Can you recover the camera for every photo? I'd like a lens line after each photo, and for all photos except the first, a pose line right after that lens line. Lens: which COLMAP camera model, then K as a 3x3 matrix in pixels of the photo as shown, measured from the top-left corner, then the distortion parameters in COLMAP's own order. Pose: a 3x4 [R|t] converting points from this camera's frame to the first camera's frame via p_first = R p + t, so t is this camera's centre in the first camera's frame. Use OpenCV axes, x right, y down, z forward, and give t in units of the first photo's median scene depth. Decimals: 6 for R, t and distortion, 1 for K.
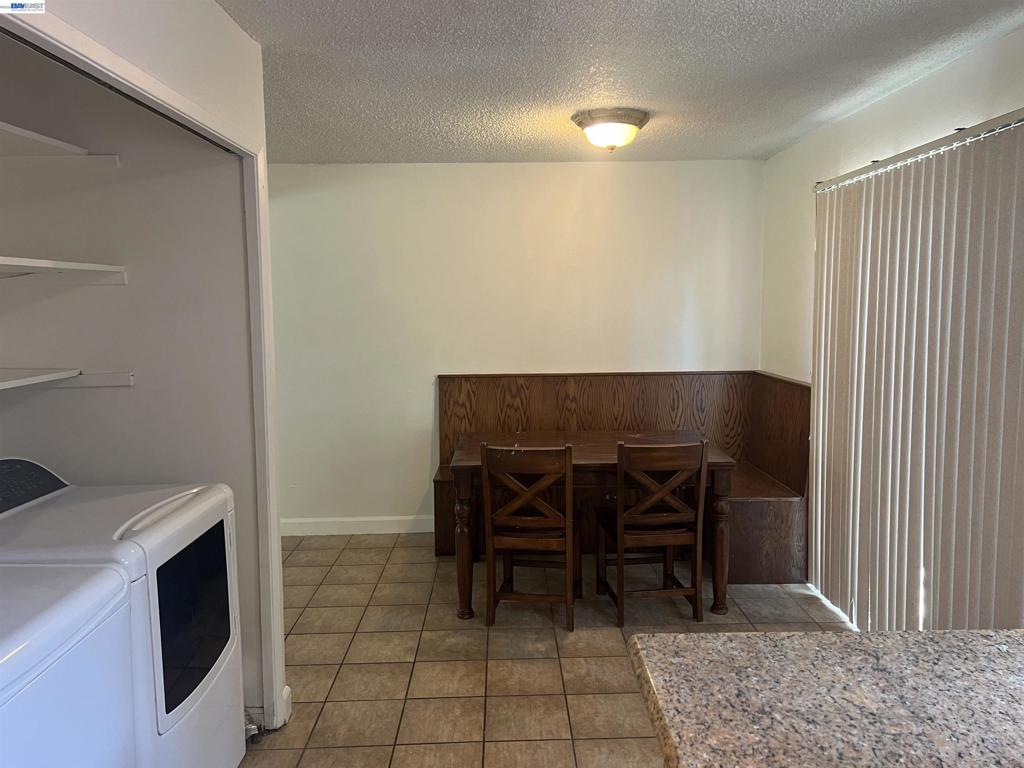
lens RADIAL K [[764.0, 0, 519.8], [0, 764.0, 377.2], [0, 0, 1]] dist [0.064934, -0.076517]
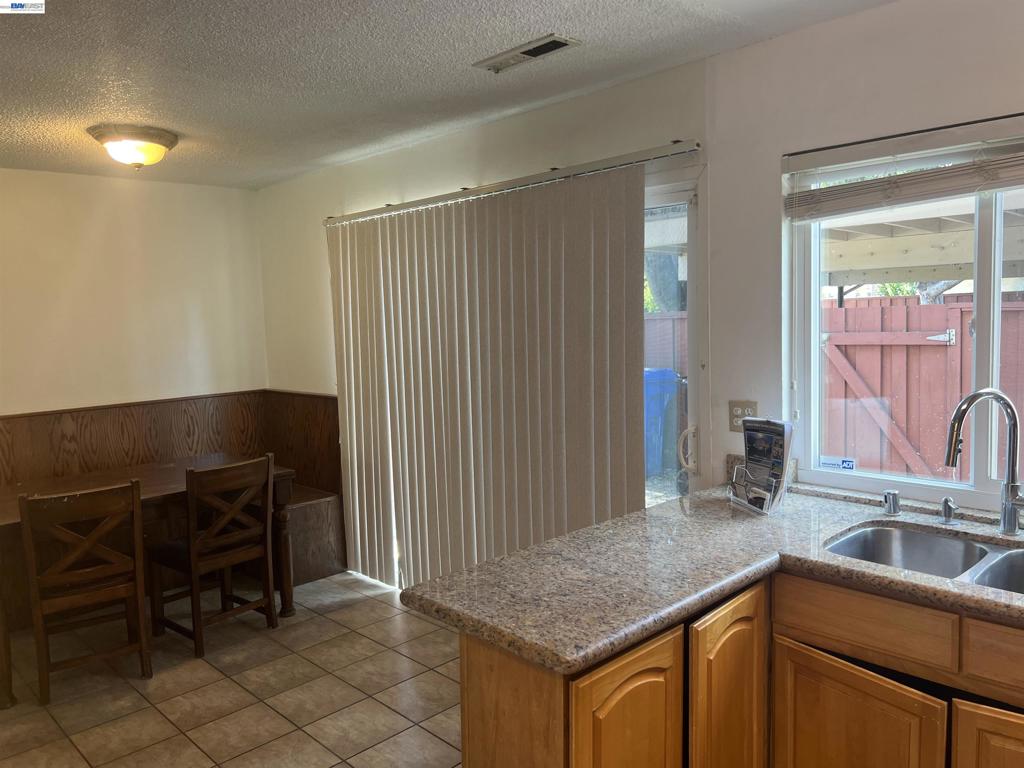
lens RADIAL K [[764.0, 0, 516.1], [0, 764.0, 381.5], [0, 0, 1]] dist [0.064934, -0.076517]
pose [[0.738105, -0.079801, 0.669949, -0.205804], [0.097190, 0.995200, 0.011466, 0.003558], [-0.667648, 0.056650, 0.742318, -0.017414]]
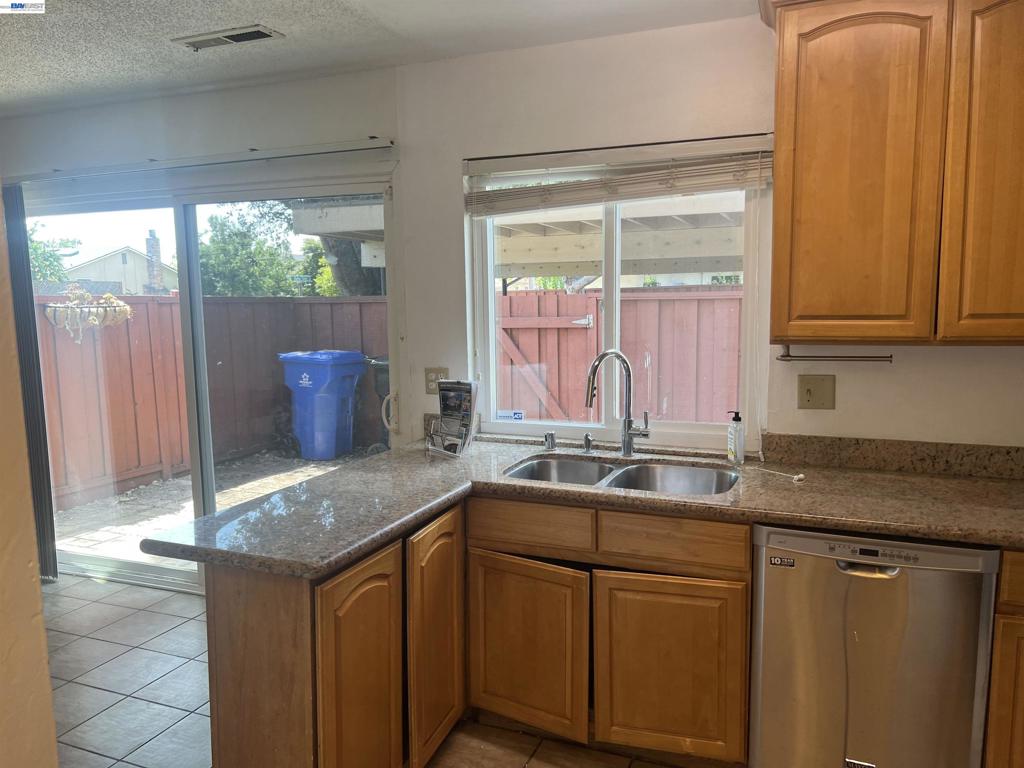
lens RADIAL K [[764.0, 0, 517.0], [0, 764.0, 384.3], [0, 0, 1]] dist [0.064934, -0.076517]
pose [[0.404266, -0.108198, 0.908220, -0.299725], [0.103843, 0.991987, 0.071954, 0.018108], [-0.908728, 0.065224, 0.412262, -0.050842]]
